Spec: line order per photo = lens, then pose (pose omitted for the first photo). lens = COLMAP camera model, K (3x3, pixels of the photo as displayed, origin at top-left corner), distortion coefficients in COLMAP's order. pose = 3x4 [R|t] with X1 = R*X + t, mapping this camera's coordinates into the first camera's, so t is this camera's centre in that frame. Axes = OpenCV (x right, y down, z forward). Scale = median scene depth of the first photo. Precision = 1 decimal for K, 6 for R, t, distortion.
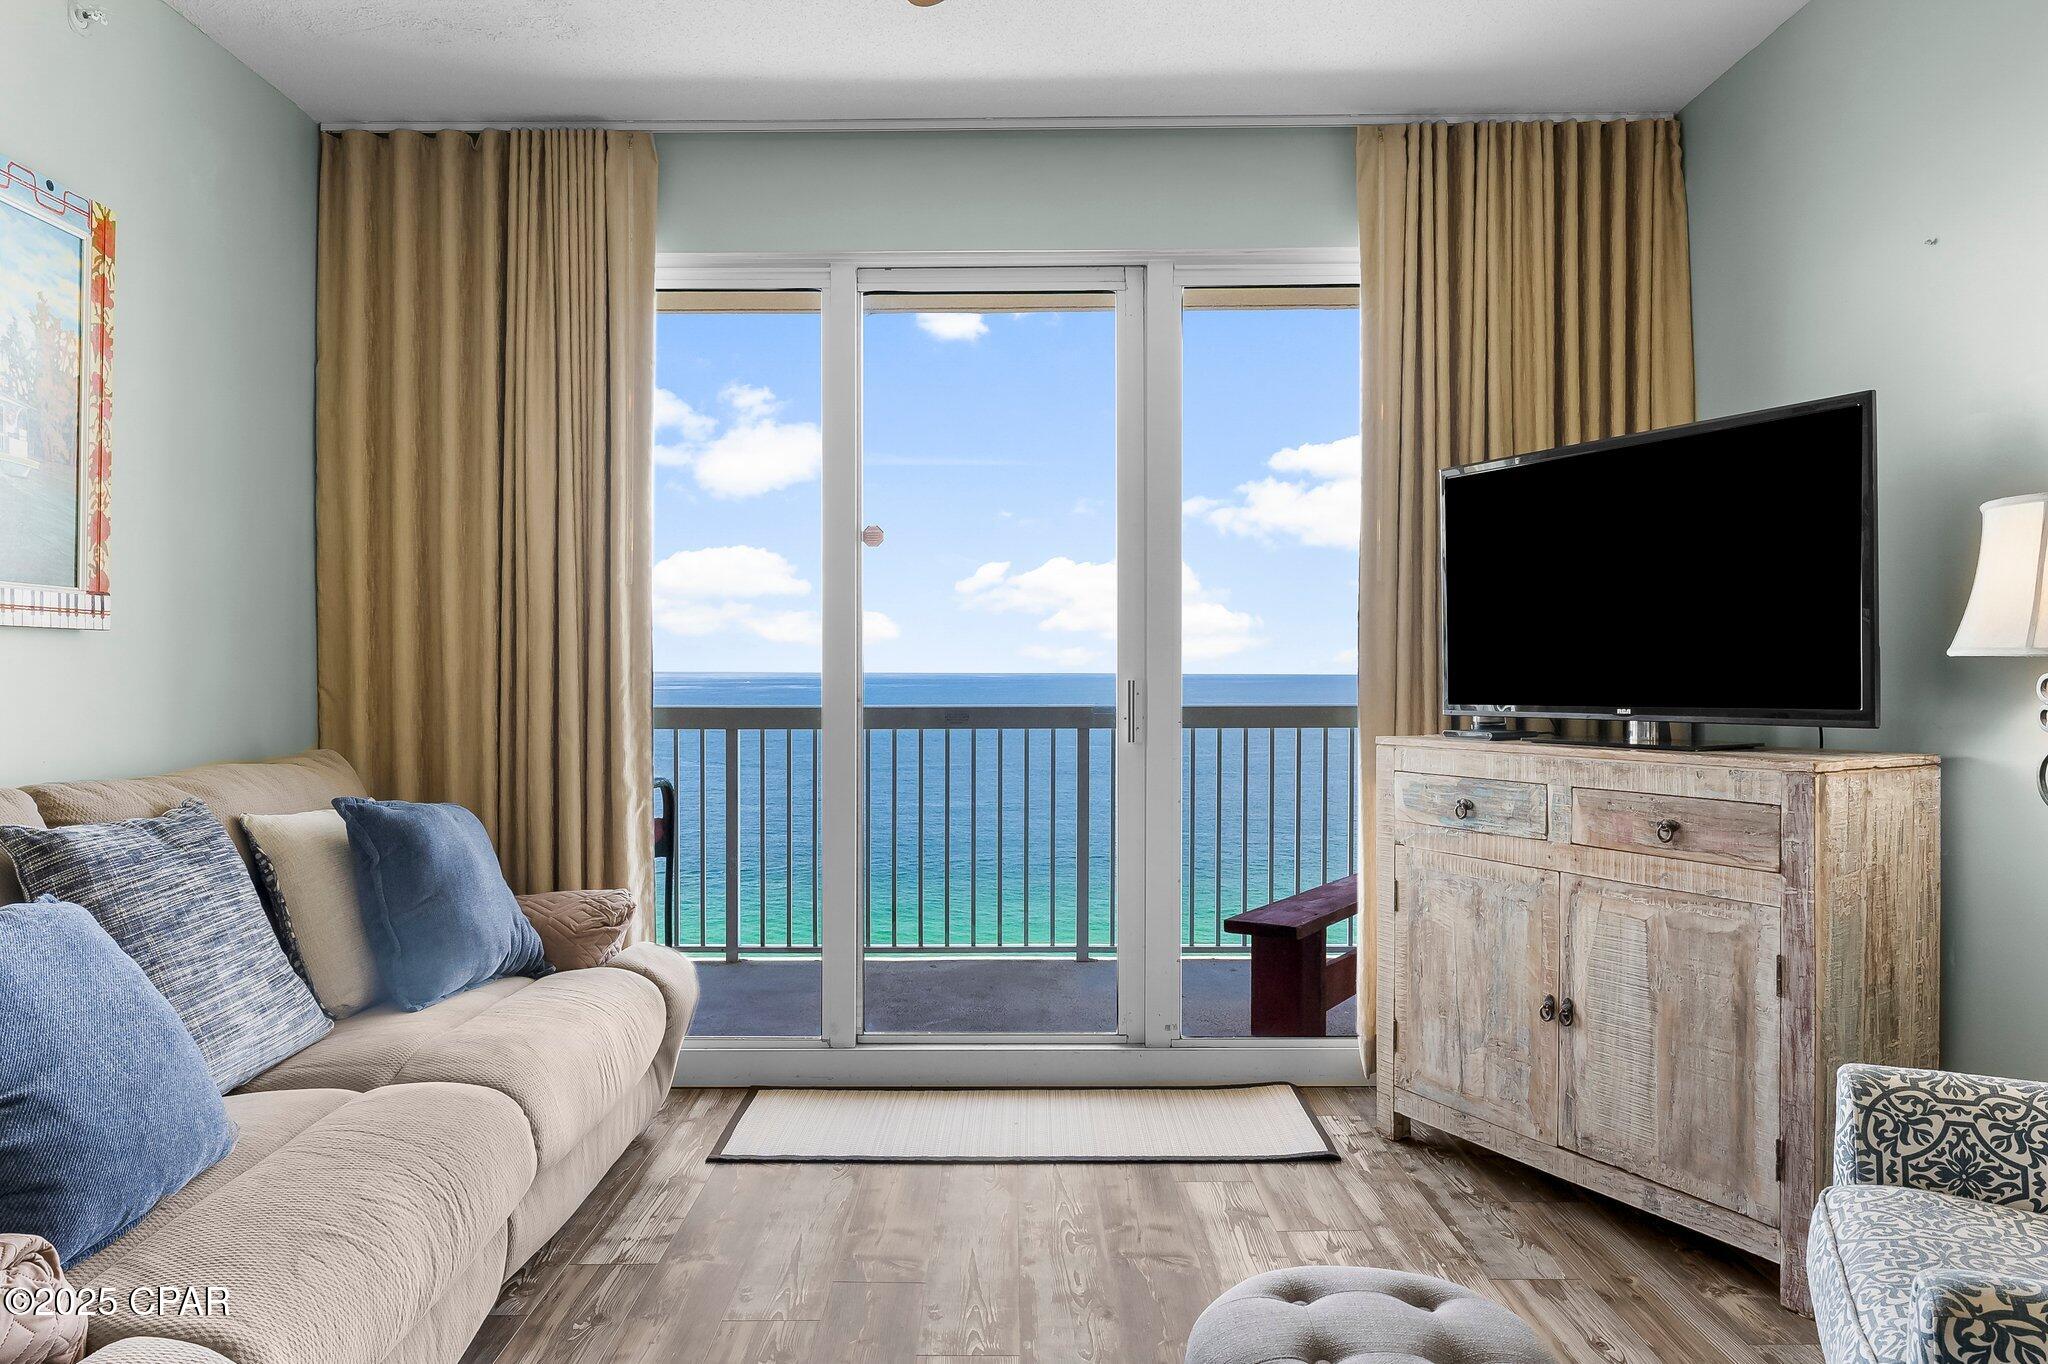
lens RADIAL K [[1310.0, 0, 1012.4], [0, 1310.0, 677.6], [0, 0, 1]] dist [-0.001247, -0.007280]
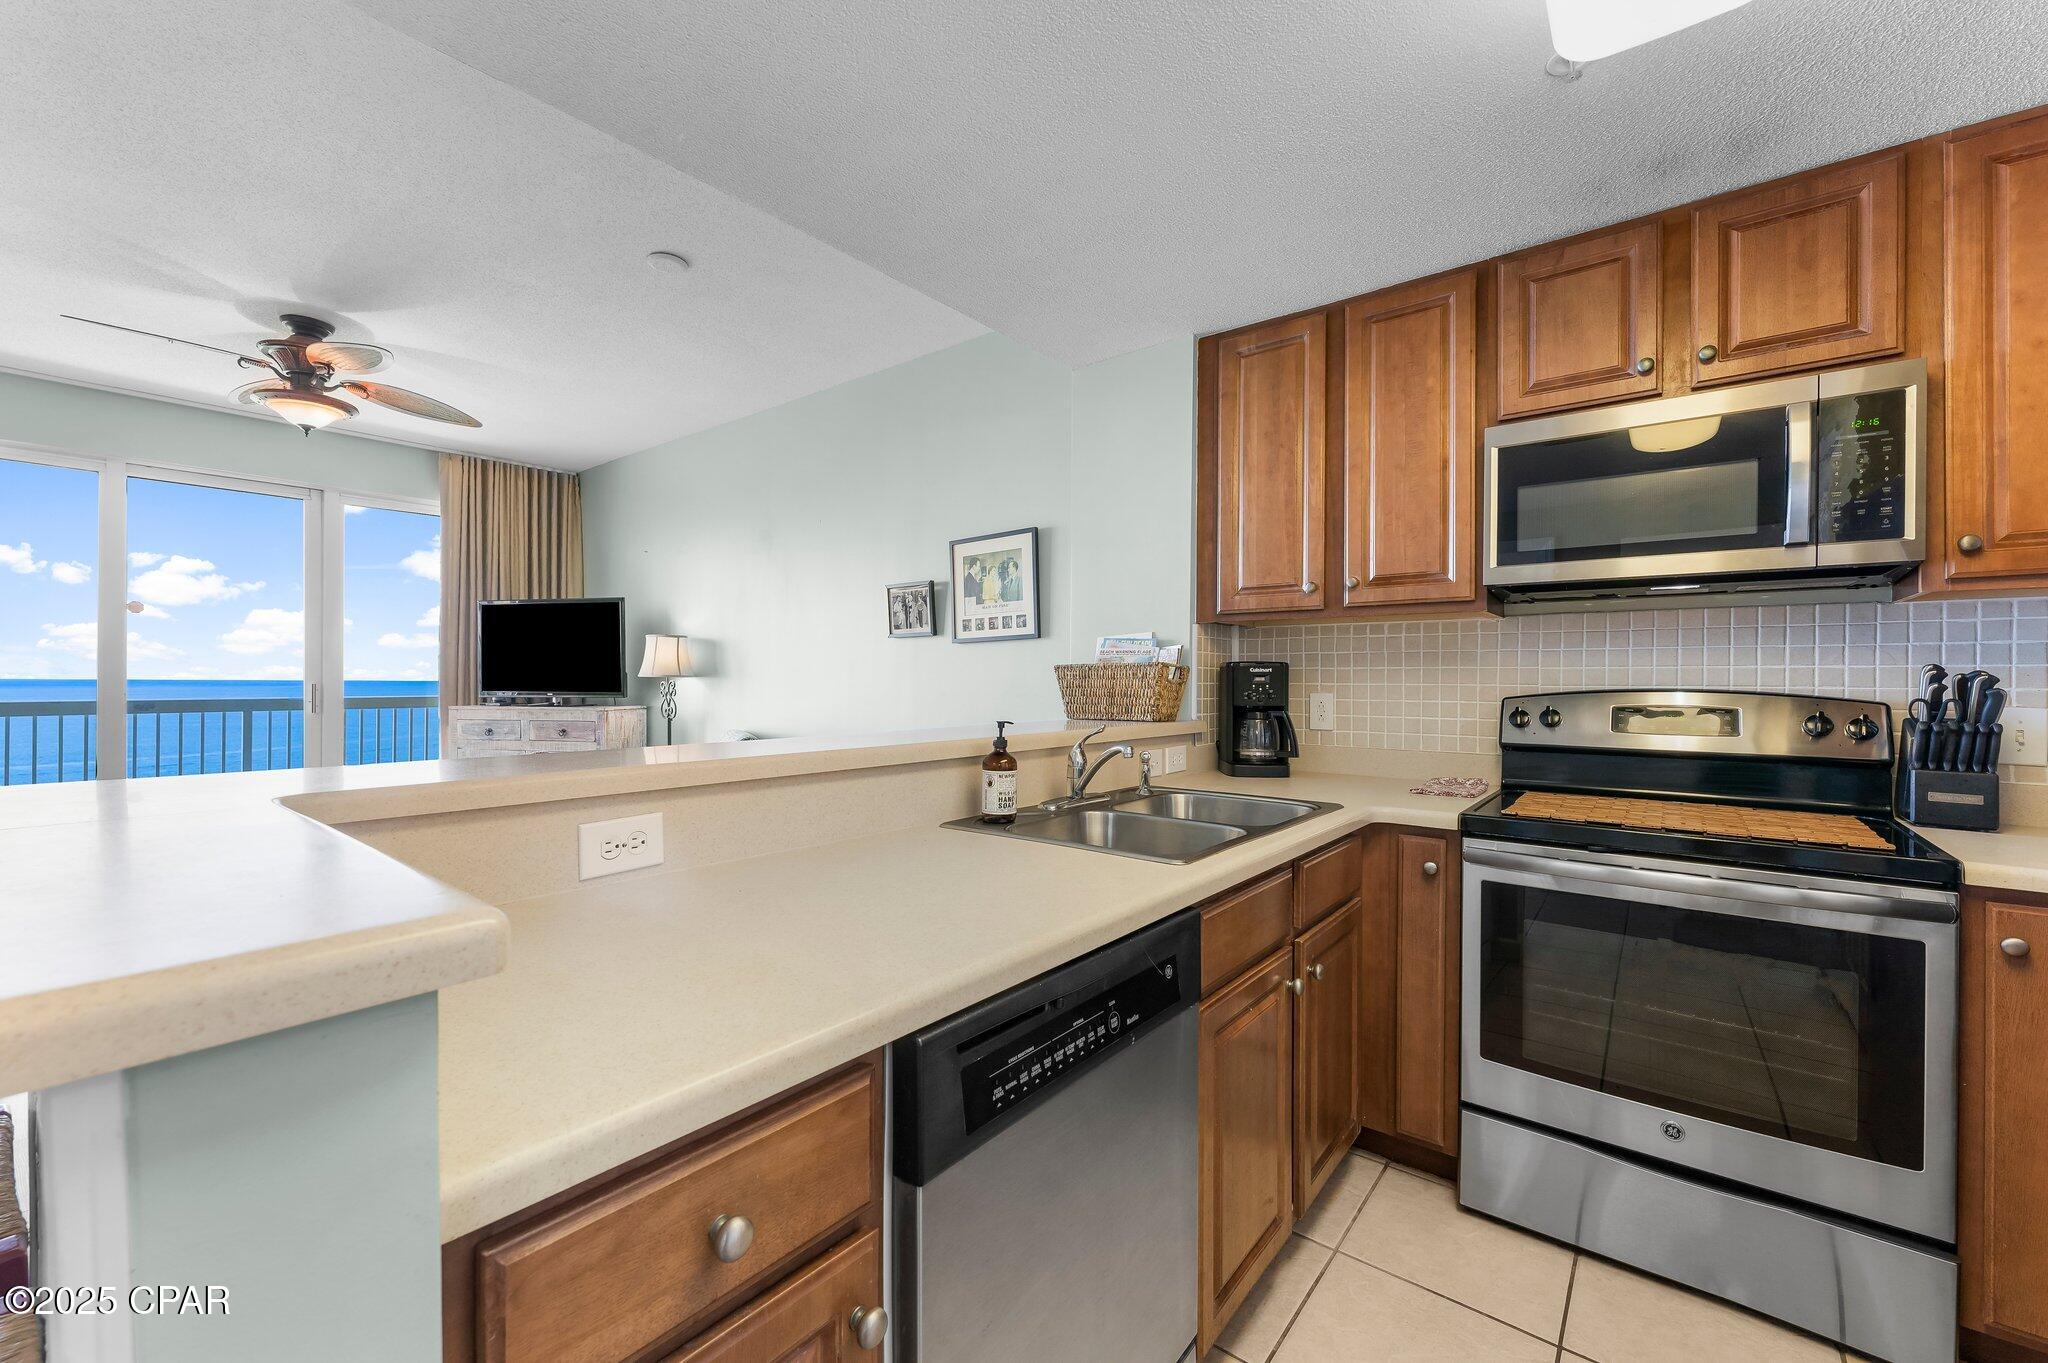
lens RADIAL K [[822.4, 0, 1010.4], [0, 822.4, 680.3], [0, 0, 1]] dist [-0.003176, 0.000601]
pose [[0.625048, 0.002189, 0.780583, -0.264770], [-0.000484, 0.999997, -0.002417, -0.001029], [-0.780586, 0.001133, 0.625047, -0.782377]]
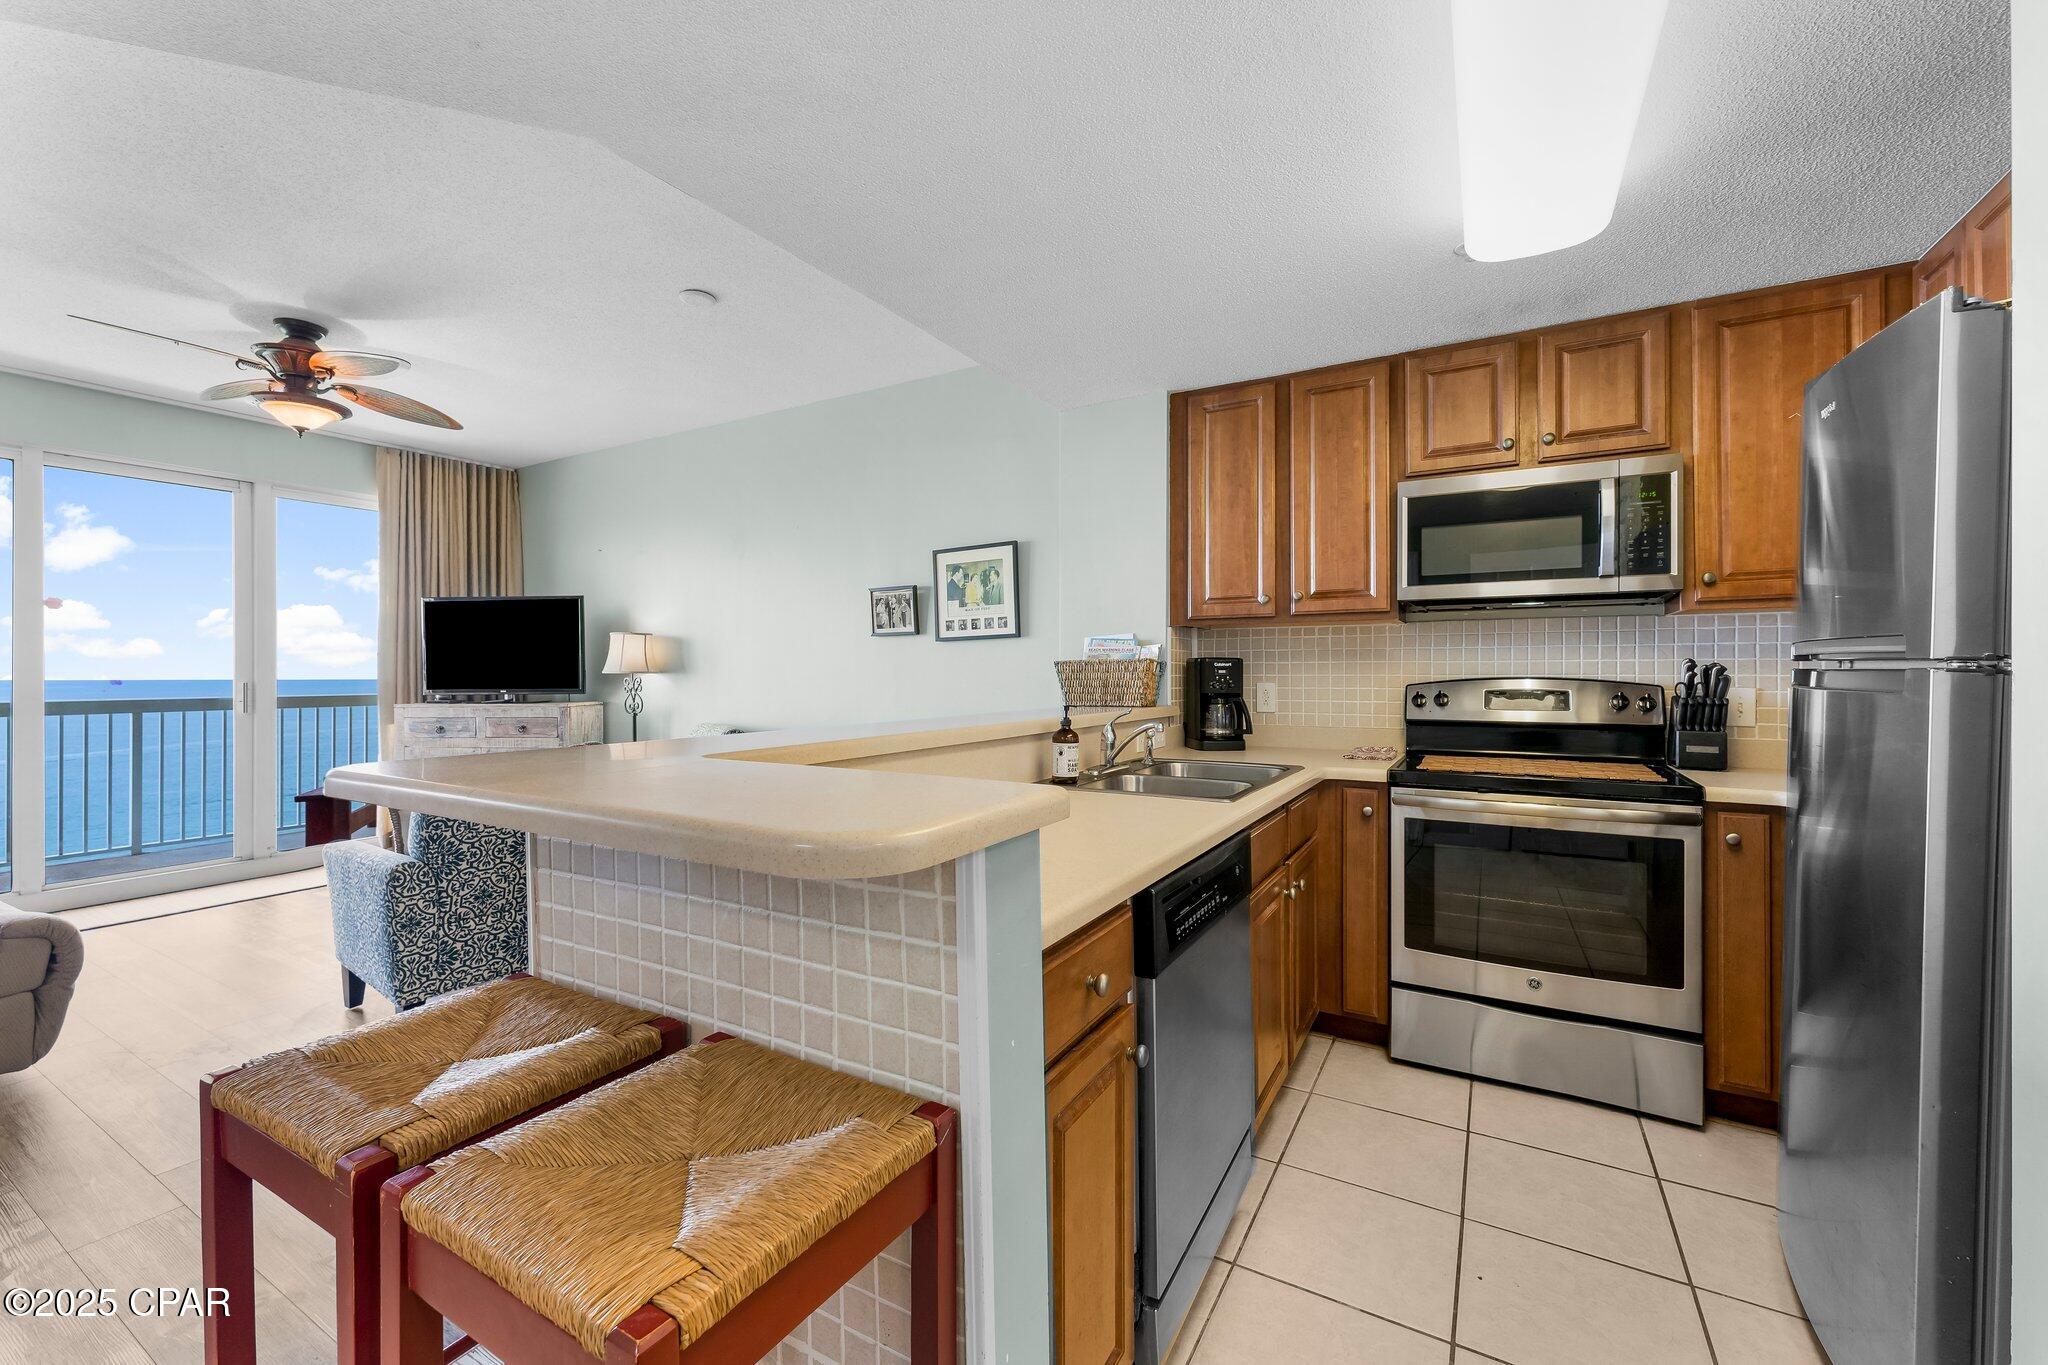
lens RADIAL K [[827.9, 0, 1012.7], [0, 827.9, 673.4], [0, 0, 1]] dist [-0.002506, 0.000097]
pose [[0.499966, -0.001250, 0.866044, -0.468726], [0.007083, 0.999971, -0.002646, -0.001330], [-0.866016, 0.007457, 0.499961, -0.754505]]
